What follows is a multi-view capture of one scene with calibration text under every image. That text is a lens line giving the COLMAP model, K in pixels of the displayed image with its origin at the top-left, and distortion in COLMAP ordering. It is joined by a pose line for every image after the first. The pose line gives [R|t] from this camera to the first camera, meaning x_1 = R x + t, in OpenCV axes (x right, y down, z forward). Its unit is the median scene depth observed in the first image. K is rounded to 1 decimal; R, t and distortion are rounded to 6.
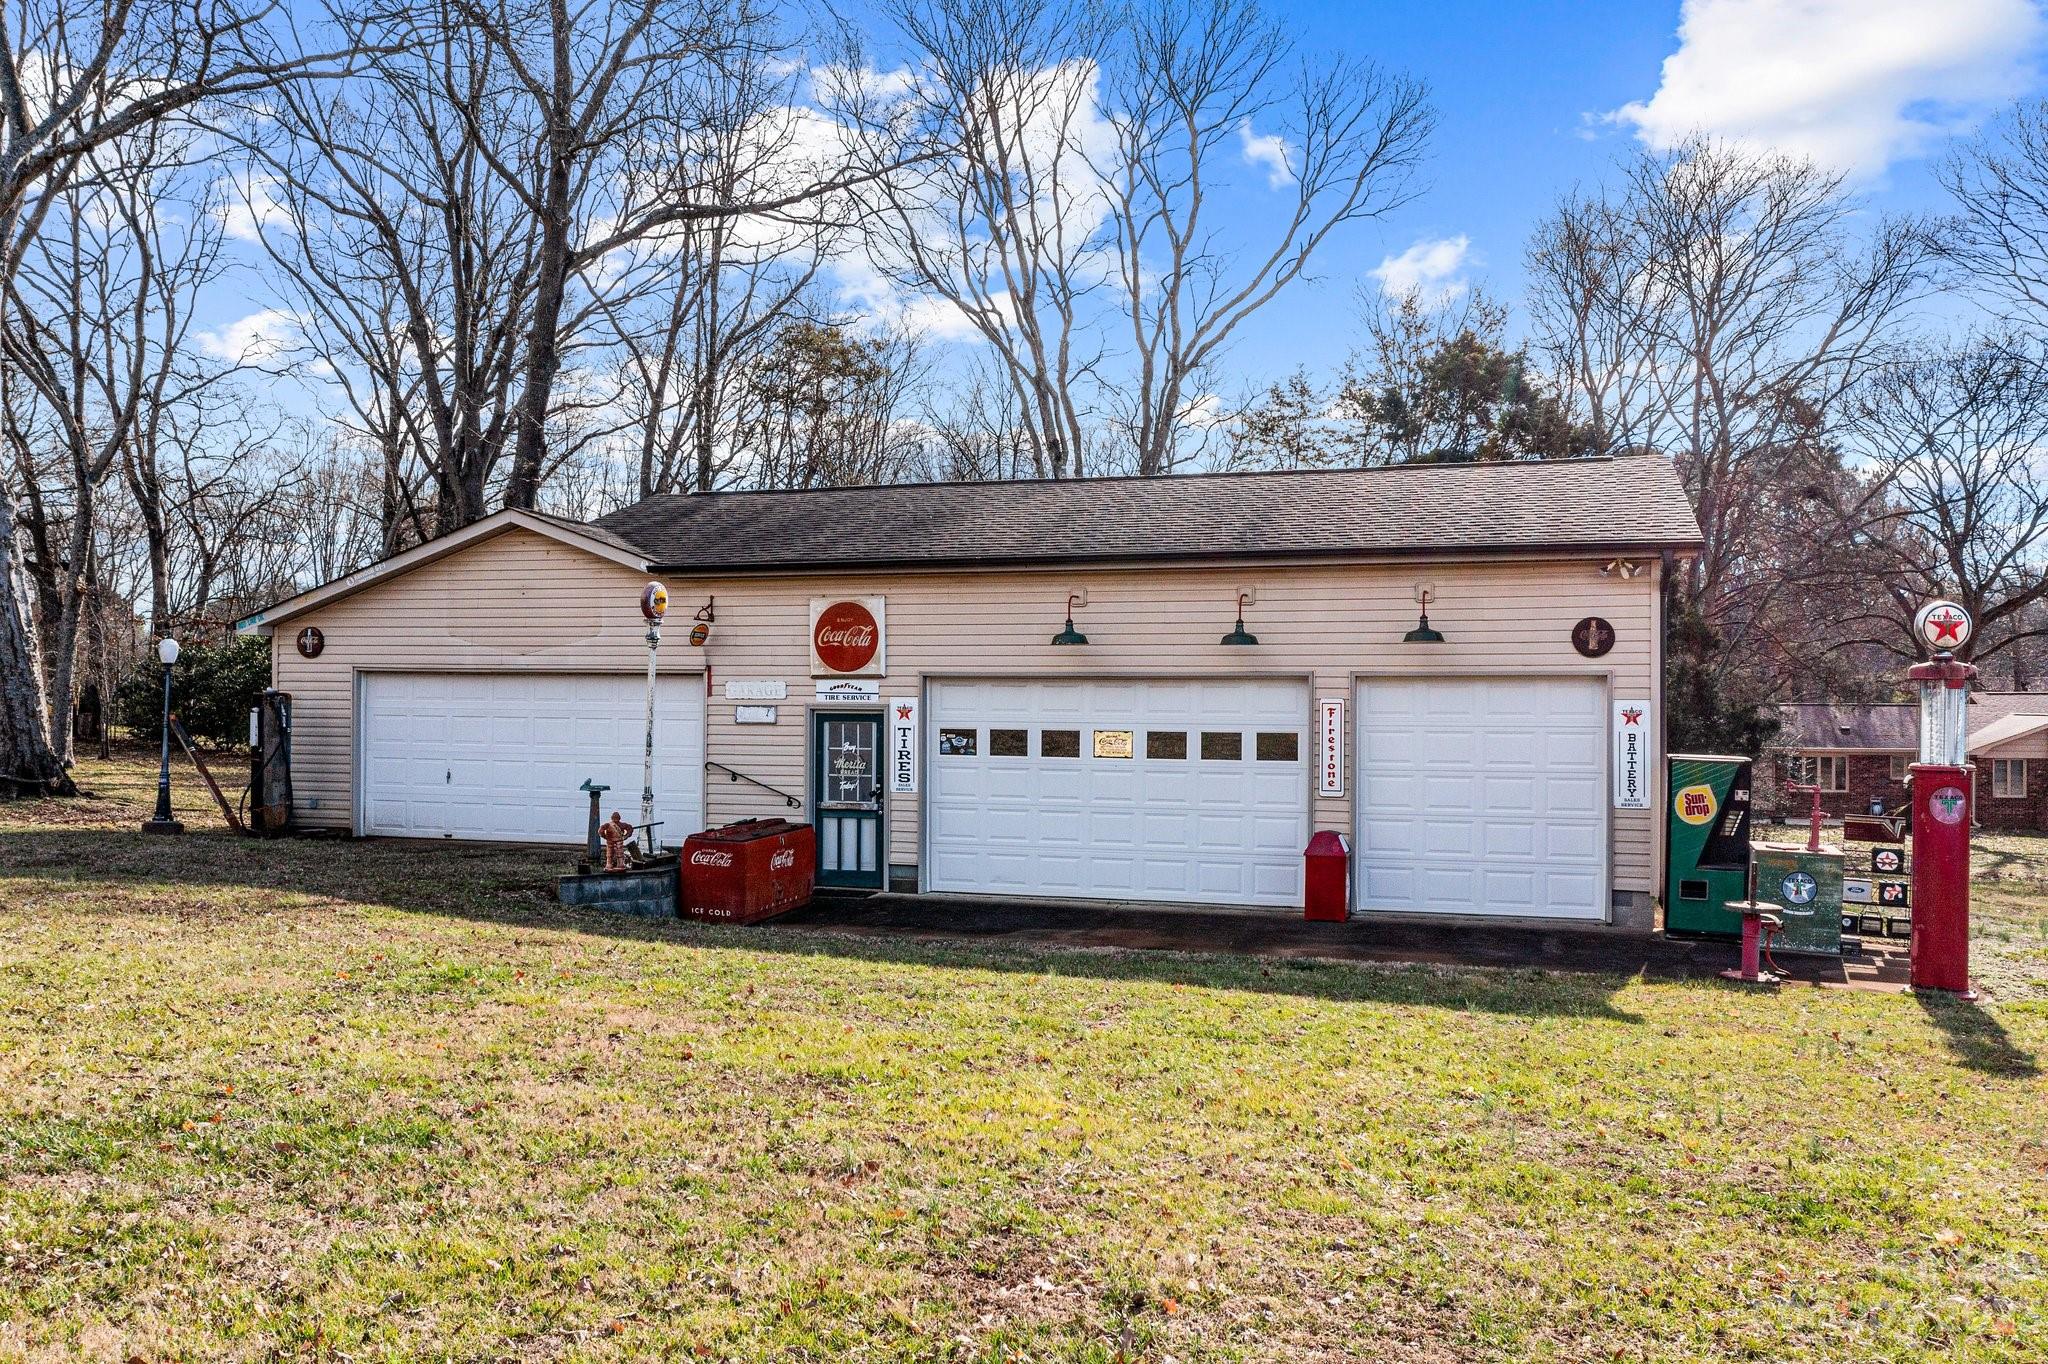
lens RADIAL K [[1673.0, 0, 1011.7], [0, 1673.0, 666.7], [0, 0, 1]] dist [0.003079, 0.002174]
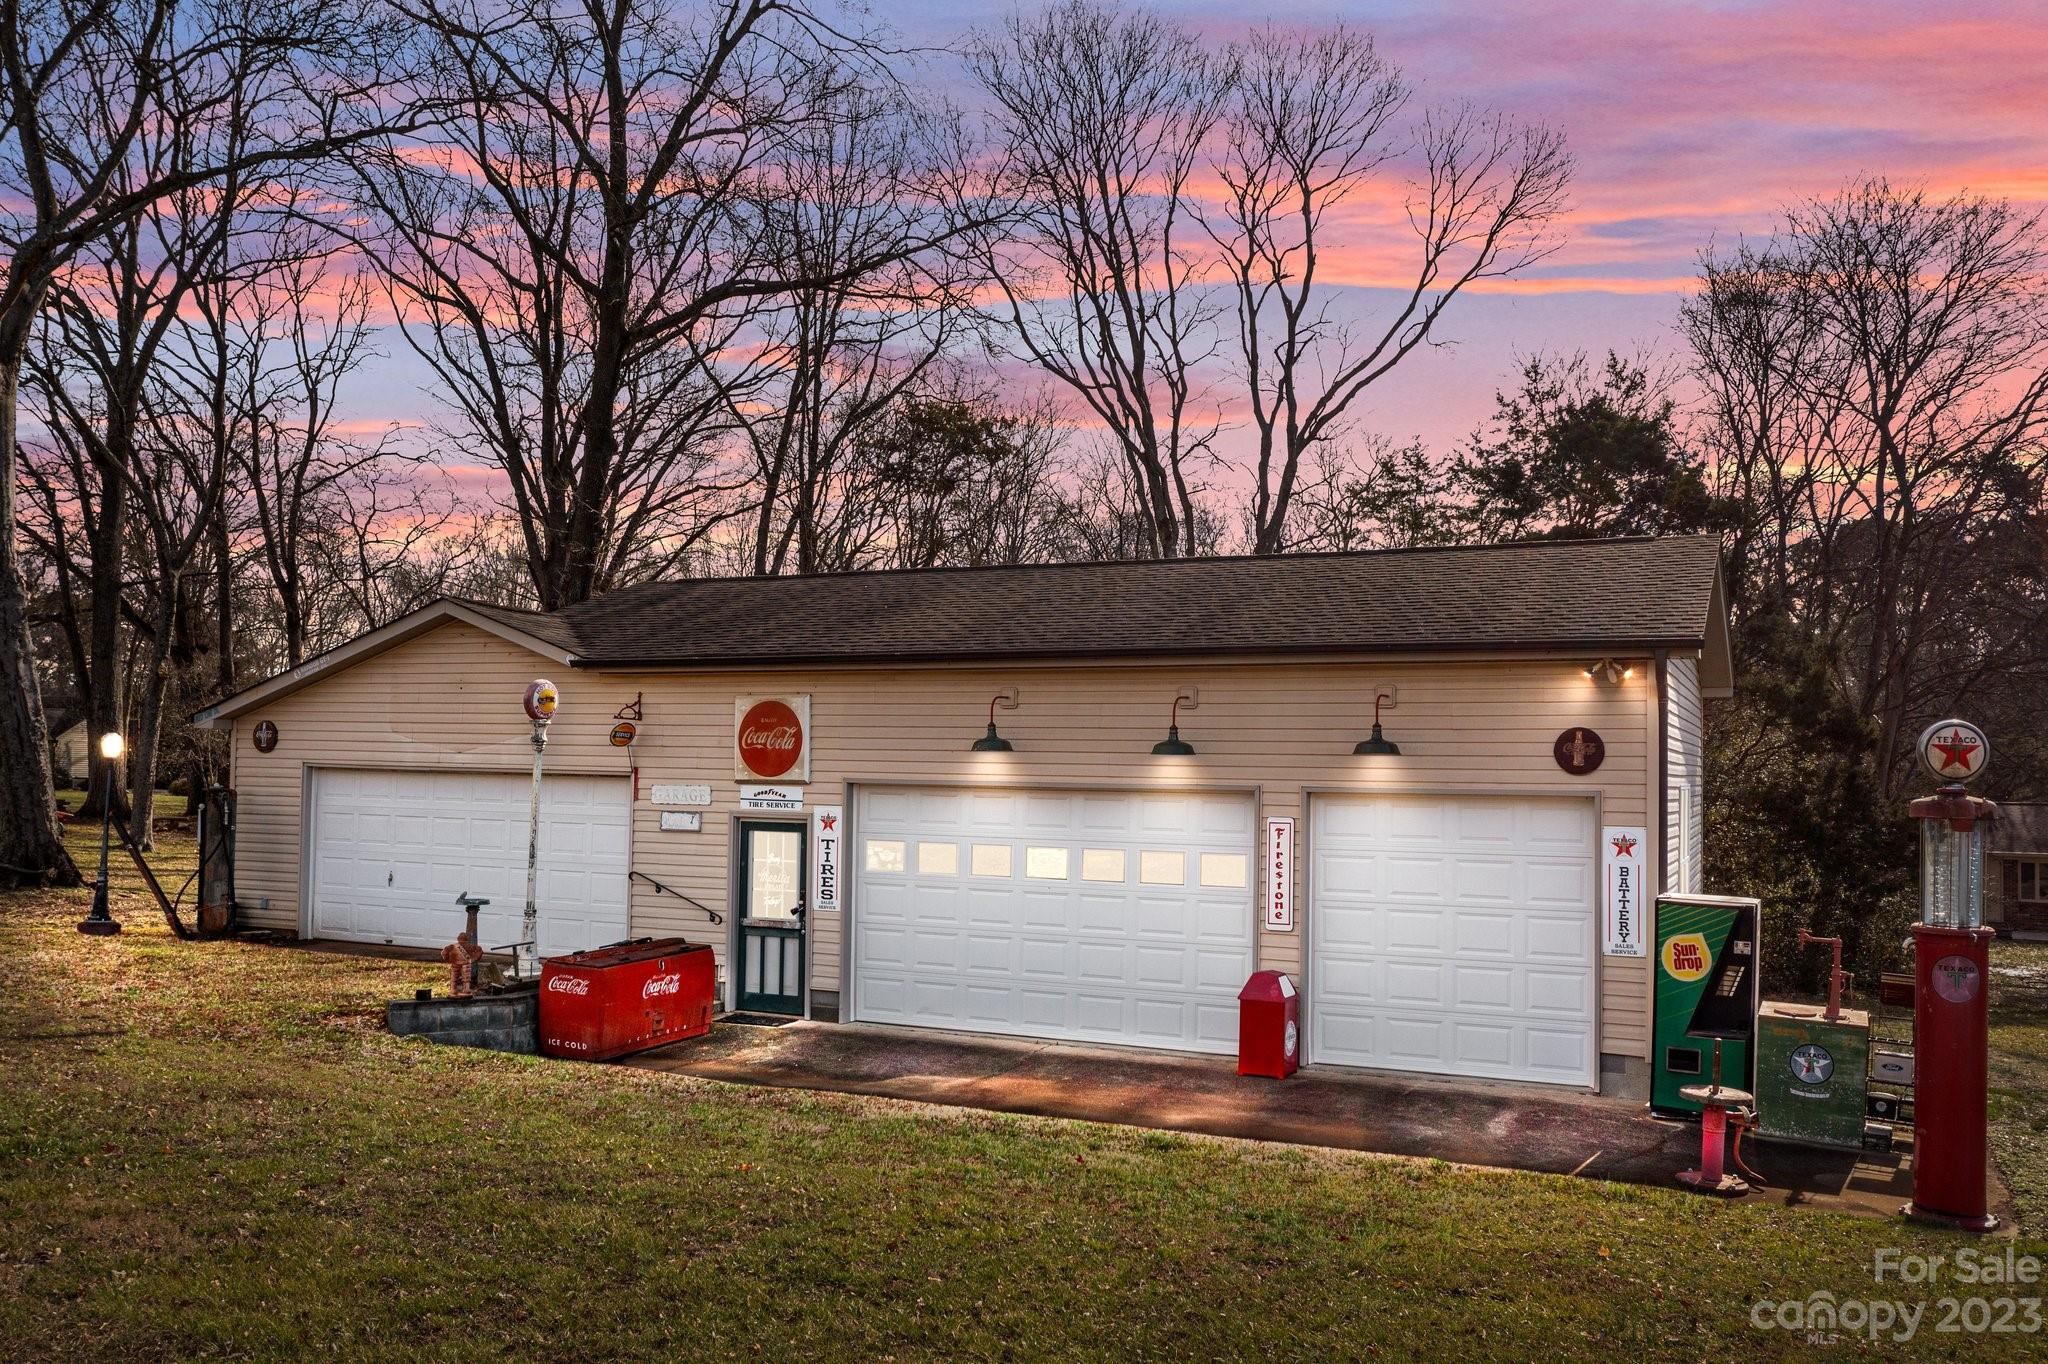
lens RADIAL K [[1673.0, 0, 1014.9], [0, 1673.0, 712.4], [0, 0, 1]] dist [0.003079, 0.002174]
pose [[0.991417, 0.006796, -0.130557, 0.153654], [-0.009259, 0.999790, -0.018272, -0.016686], [0.130406, 0.019324, 0.991272, 0.110074]]
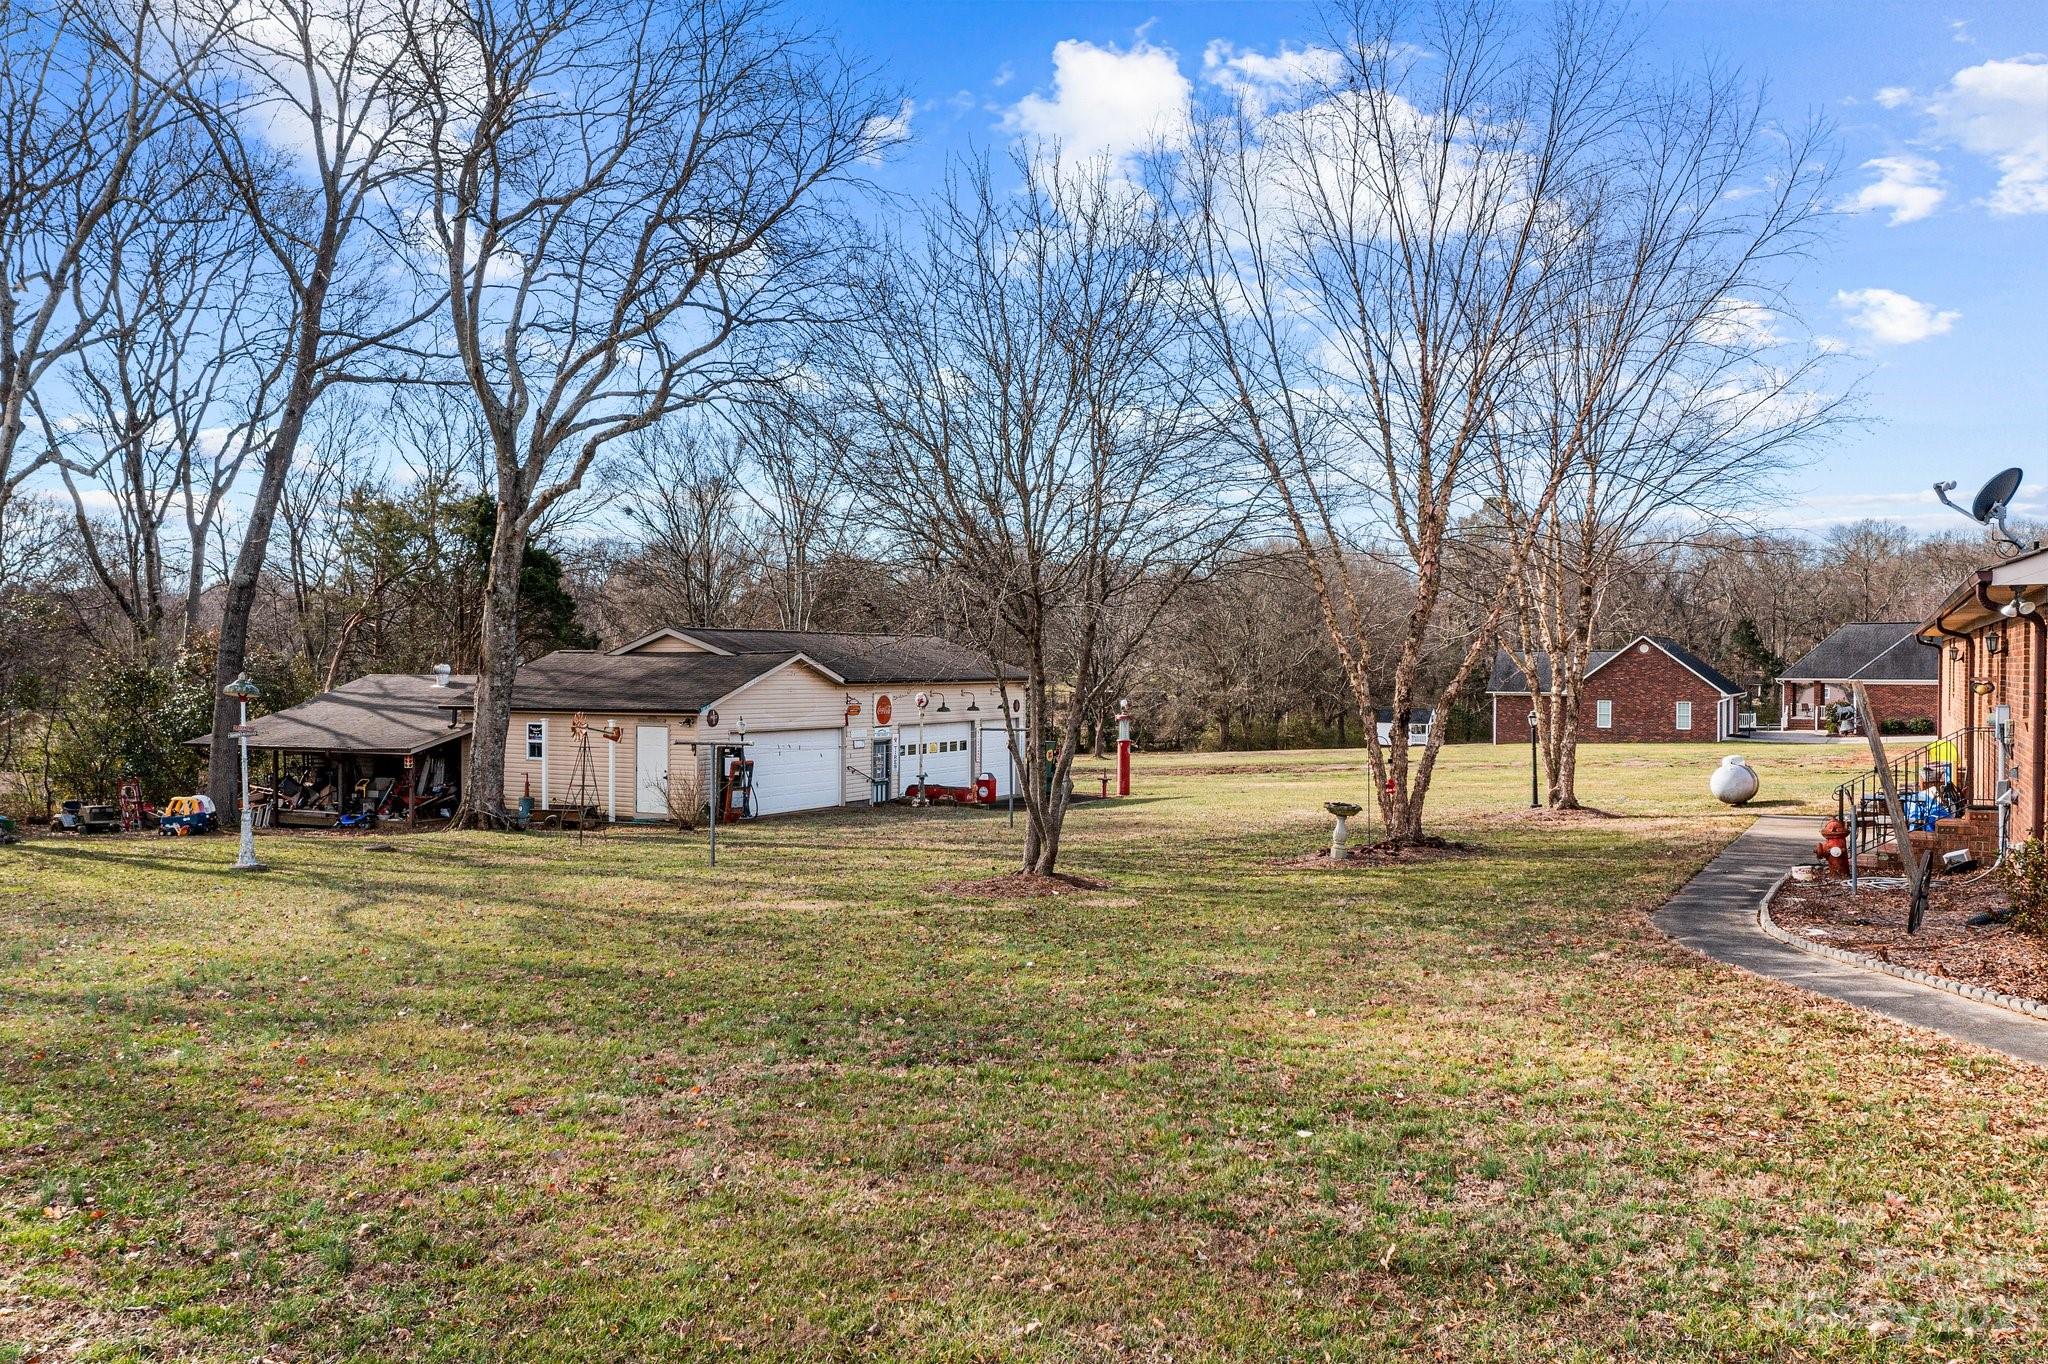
lens RADIAL K [[1673.0, 0, 1023.3], [0, 1673.0, 682.0], [0, 0, 1]] dist [0.003079, 0.002174]
pose [[0.167428, -0.010363, 0.985830, -2.468512], [-0.011047, 0.999862, 0.012387, -0.090937], [-0.985822, -0.012964, 0.167291, 0.394472]]
